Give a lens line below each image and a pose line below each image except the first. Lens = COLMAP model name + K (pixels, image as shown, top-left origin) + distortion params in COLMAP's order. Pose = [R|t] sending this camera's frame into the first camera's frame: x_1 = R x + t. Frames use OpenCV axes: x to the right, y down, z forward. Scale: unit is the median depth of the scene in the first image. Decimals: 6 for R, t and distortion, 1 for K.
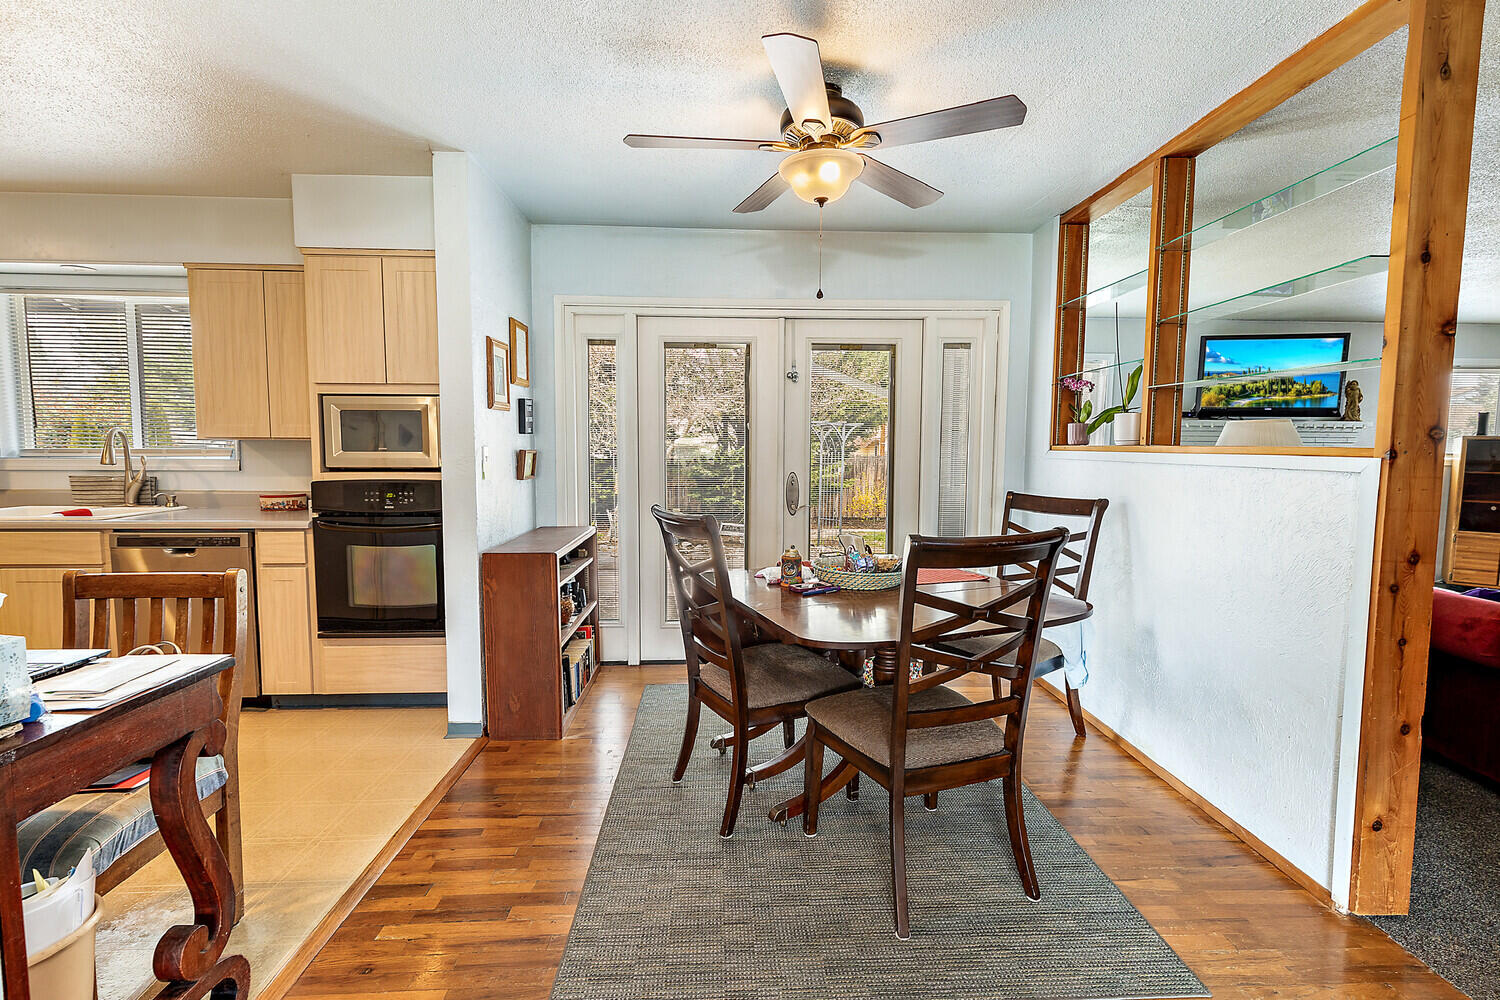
lens RADIAL K [[684.1, 0, 749.9], [0, 684.1, 499.9], [0, 0, 1]] dist [0.001551, 0.000441]
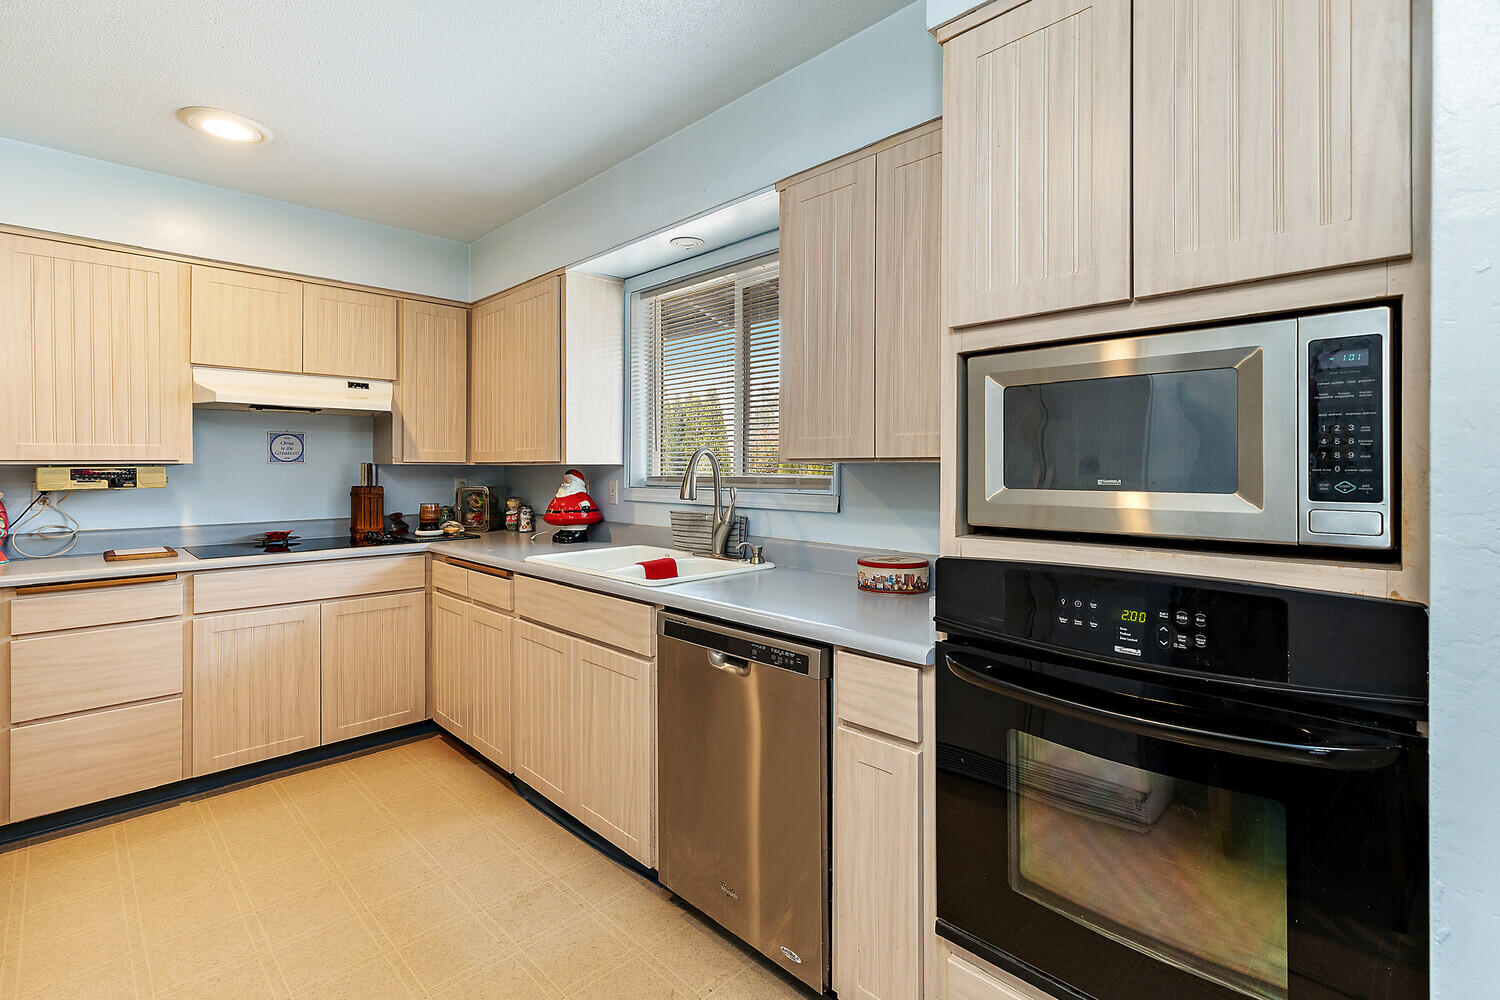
lens RADIAL K [[688.5, 0, 756.8], [0, 688.5, 471.5], [0, 0, 1]] dist [-0.001395, -0.000363]
pose [[0.675700, -0.001512, -0.737176, -0.392686], [-0.053728, 0.997237, -0.051293, -0.051641], [0.735217, 0.074266, 0.673752, 0.612674]]
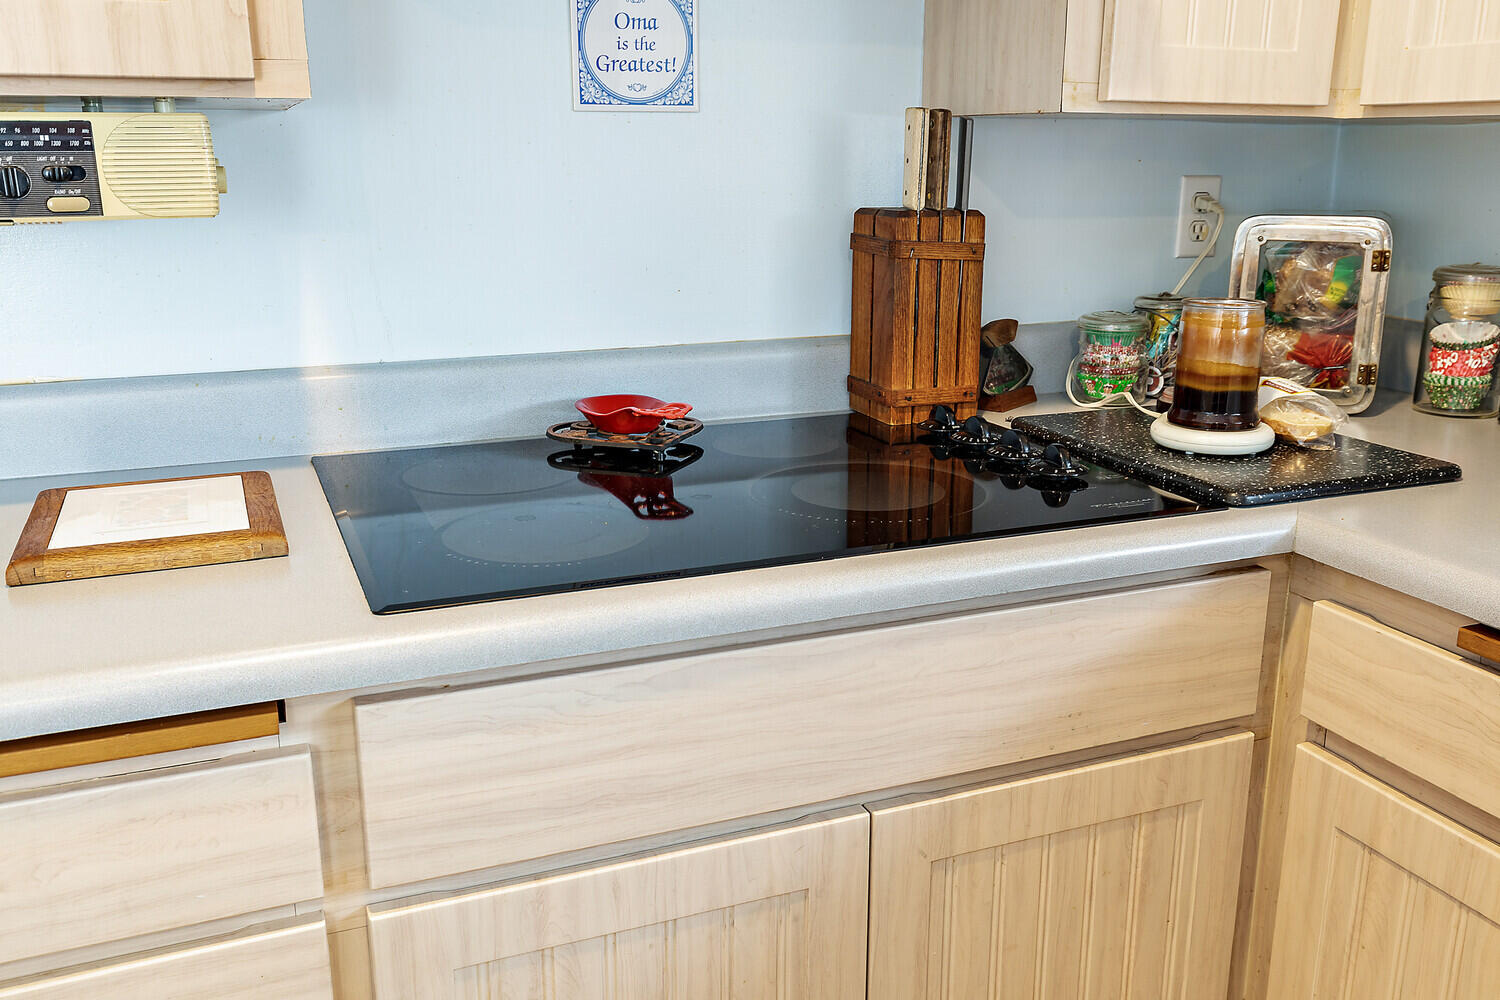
lens RADIAL K [[1324.3, 0, 751.6], [0, 1324.3, 501.3], [0, 0, 1]] dist [0.009659, 0.007773]
pose [[0.339888, 0.243762, -0.908326, -1.171856], [-0.076620, 0.969792, 0.231587, -0.055434], [0.937340, -0.009118, 0.348297, 0.660899]]
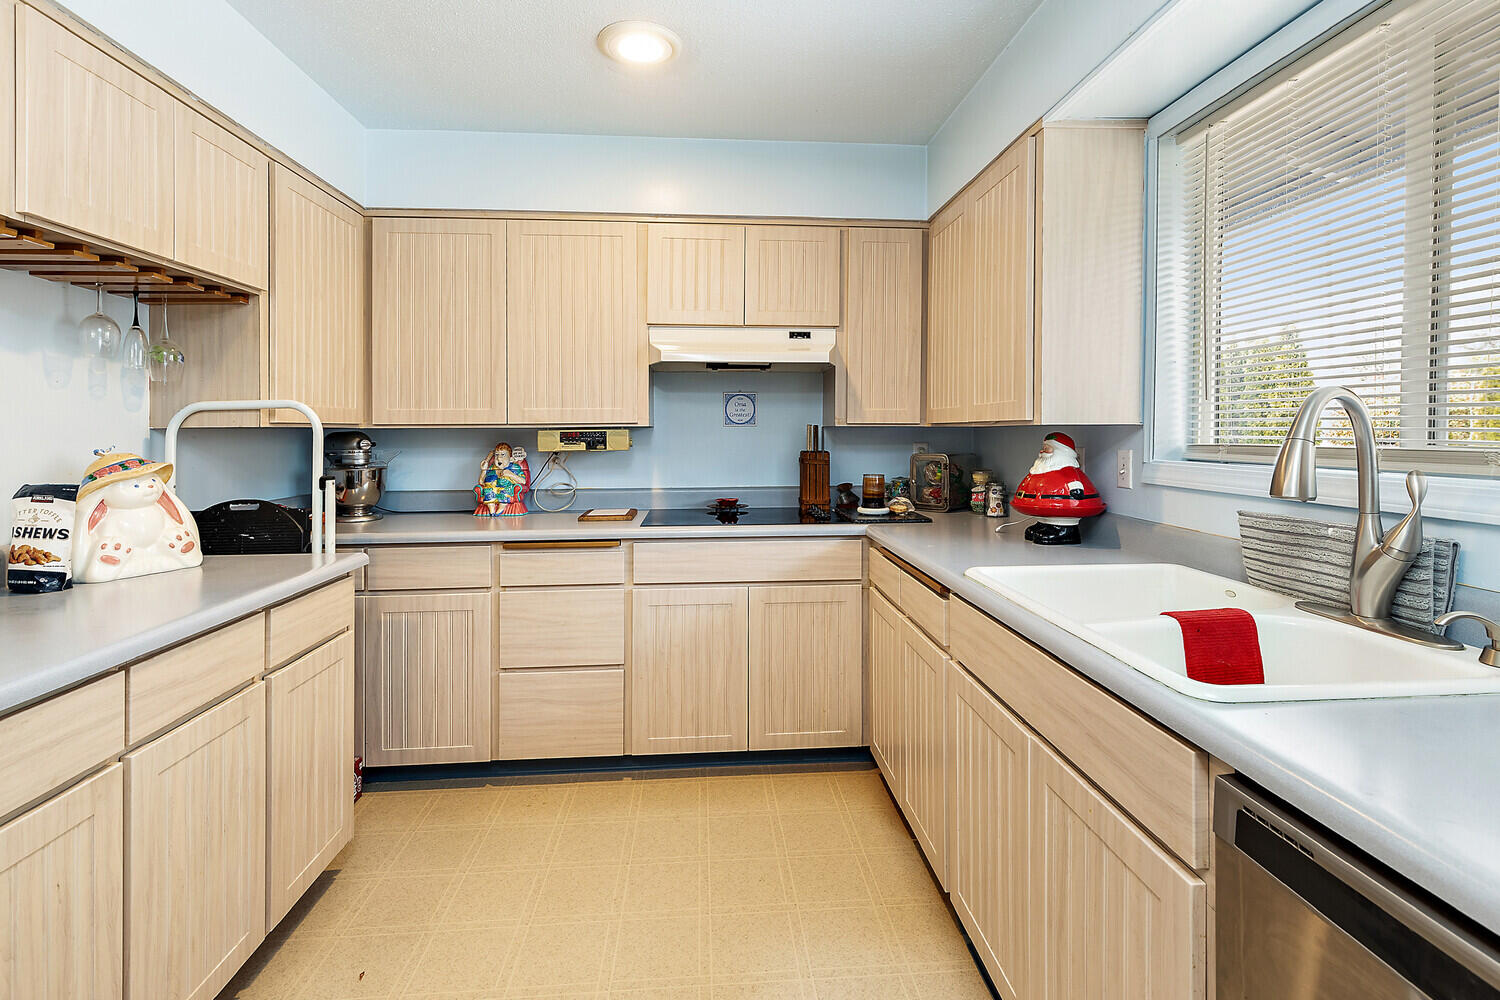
lens RADIAL K [[697.2, 0, 754.8], [0, 697.2, 440.5], [0, 0, 1]] dist [-0.000836, -0.000323]
pose [[0.031069, 0.007639, -0.999488, -0.660574], [-0.076302, 0.997071, 0.005249, -0.065518], [0.996601, 0.076100, 0.031561, 0.786434]]
